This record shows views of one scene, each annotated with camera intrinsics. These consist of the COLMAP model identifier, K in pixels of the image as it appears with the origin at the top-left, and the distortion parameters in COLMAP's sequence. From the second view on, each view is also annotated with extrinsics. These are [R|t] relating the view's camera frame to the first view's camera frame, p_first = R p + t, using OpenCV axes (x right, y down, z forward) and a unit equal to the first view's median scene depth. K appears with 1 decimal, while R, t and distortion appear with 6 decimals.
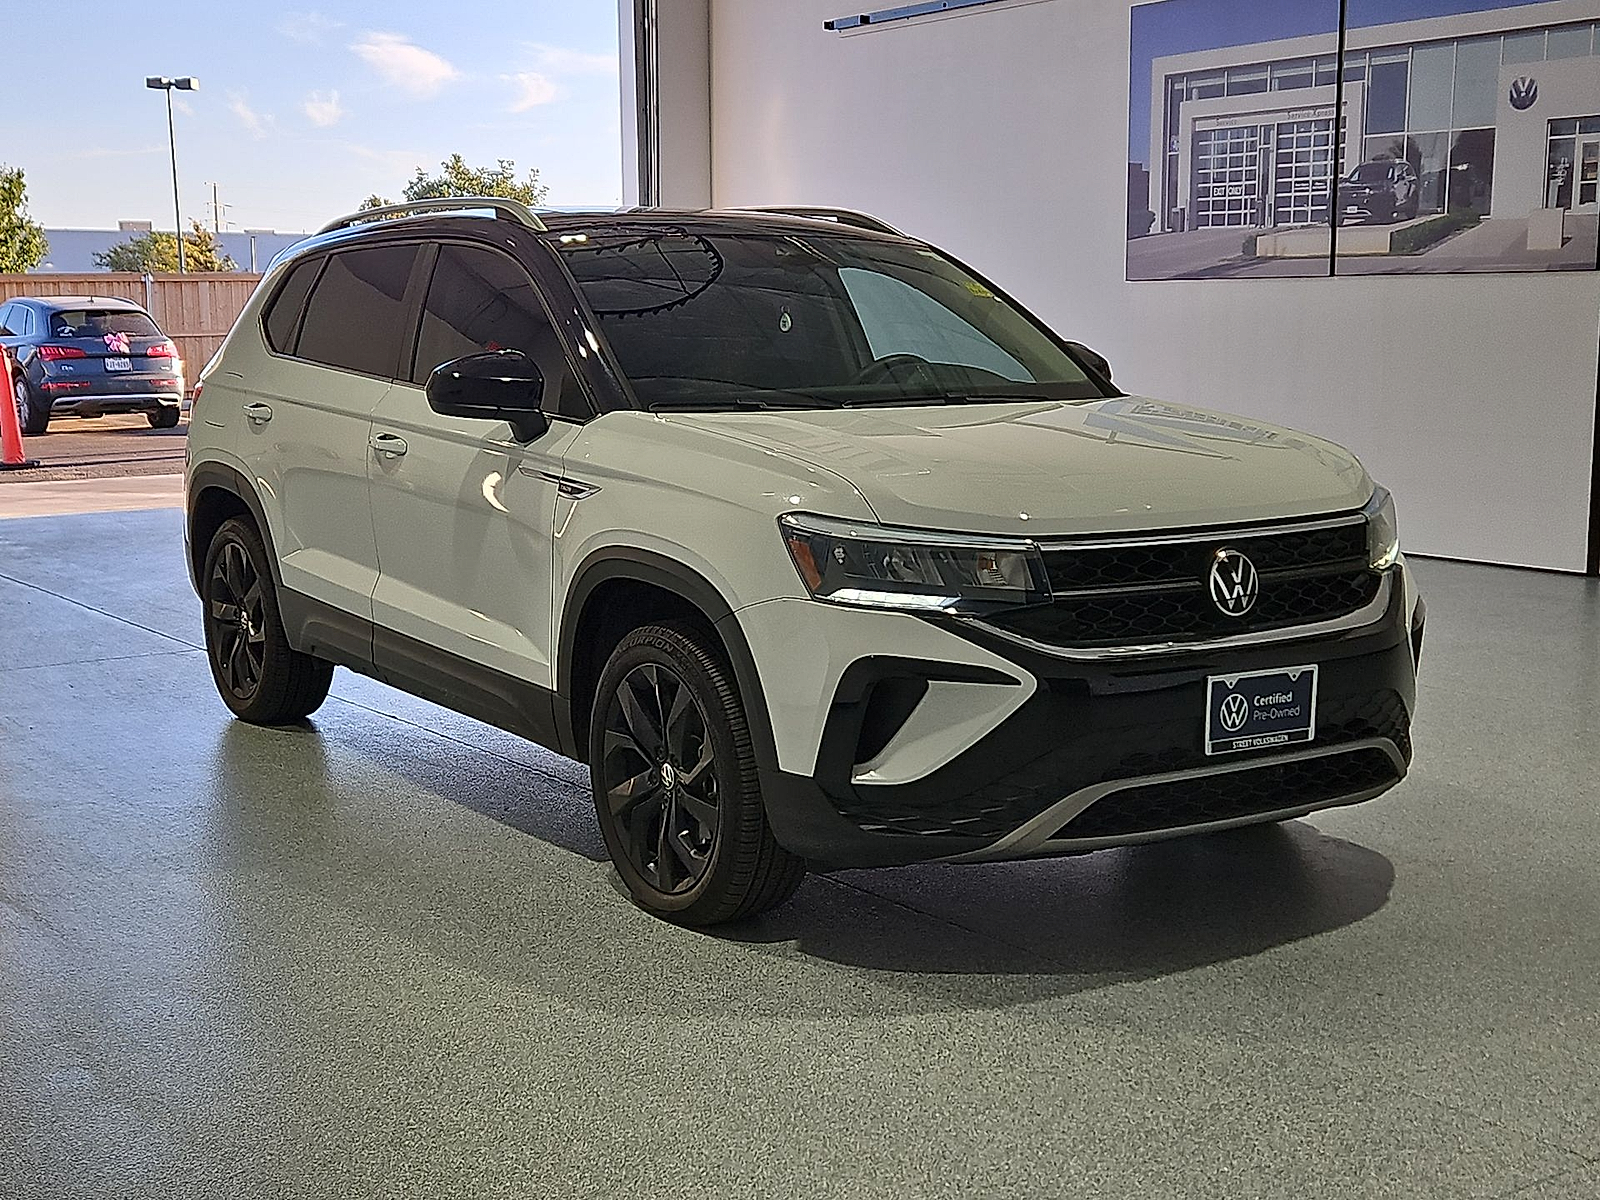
lens RADIAL K [[2199.8, 0, 807.2], [0, 2199.8, 594.3], [0, 0, 1]] dist [0.111234, 0.000000]
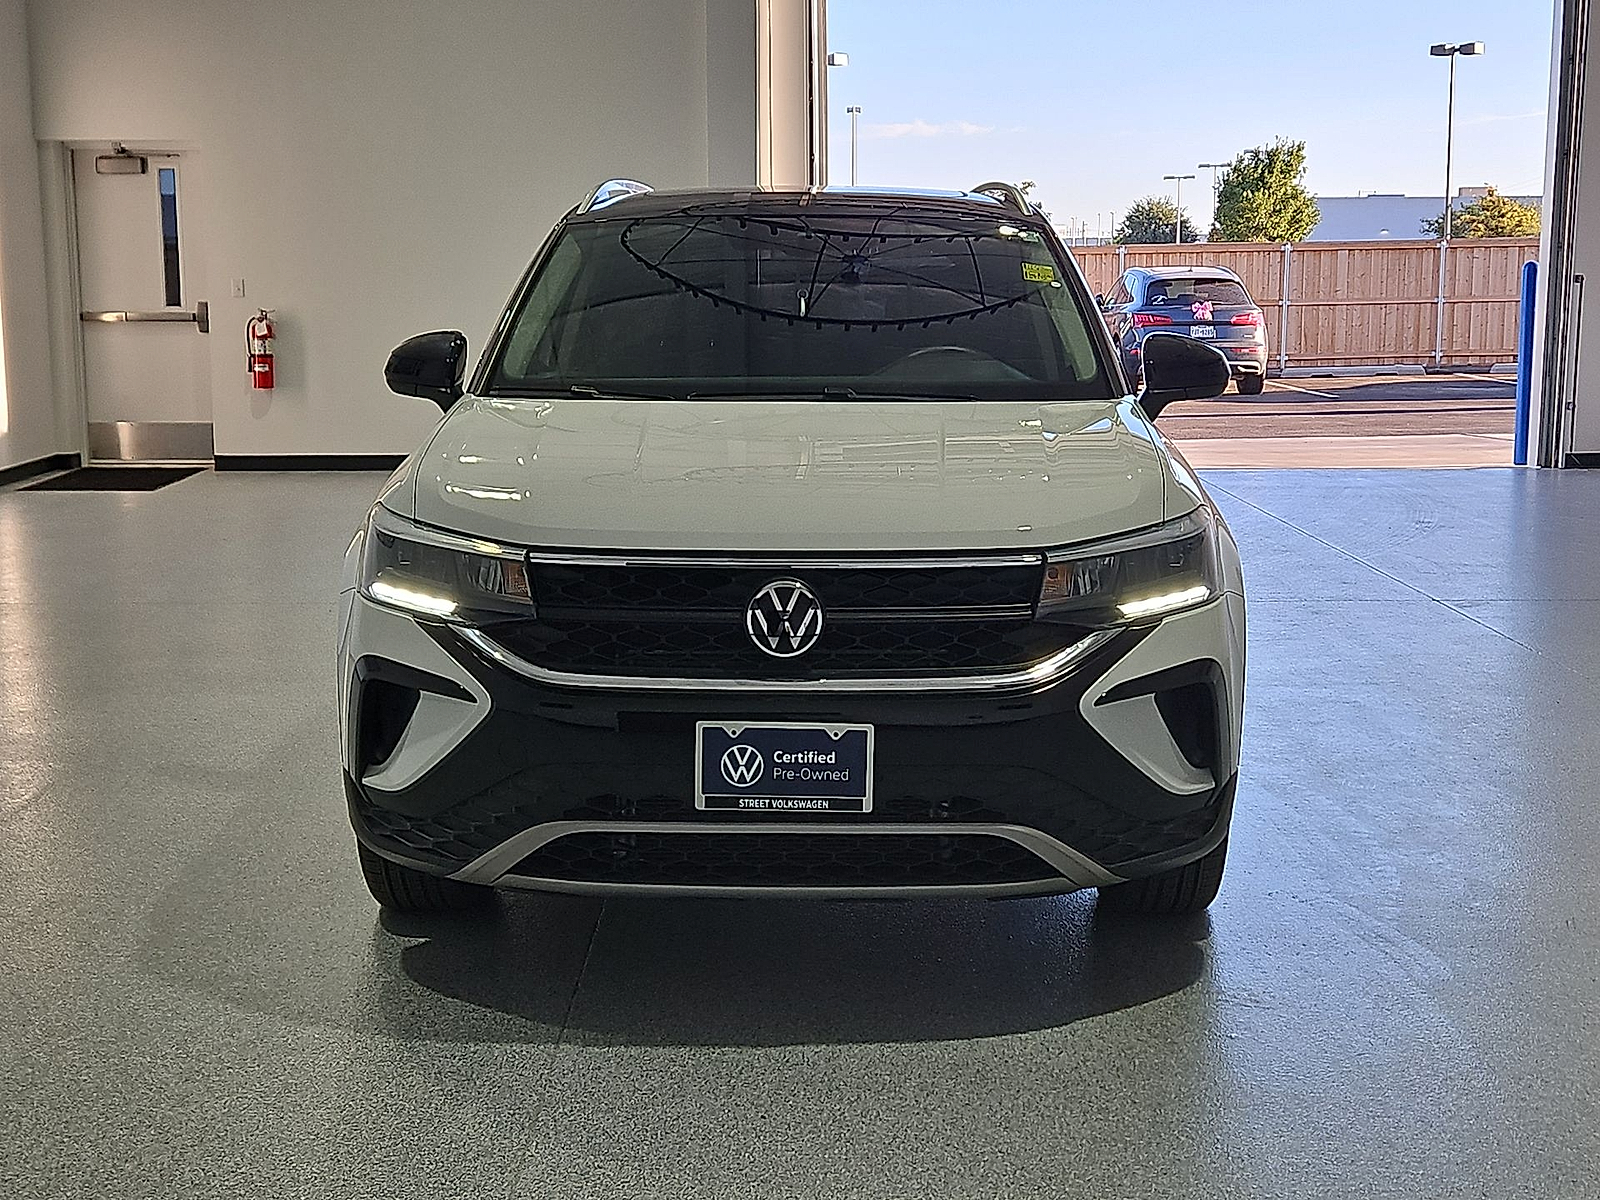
lens RADIAL K [[2199.8, 0, 814.1], [0, 2199.8, 558.9], [0, 0, 1]] dist [0.111234, 0.000000]
pose [[0.810538, 0.084144, -0.579610, 0.595150], [-0.083881, 0.996102, 0.027308, -0.045194], [0.579649, 0.026484, 0.814436, 0.253478]]
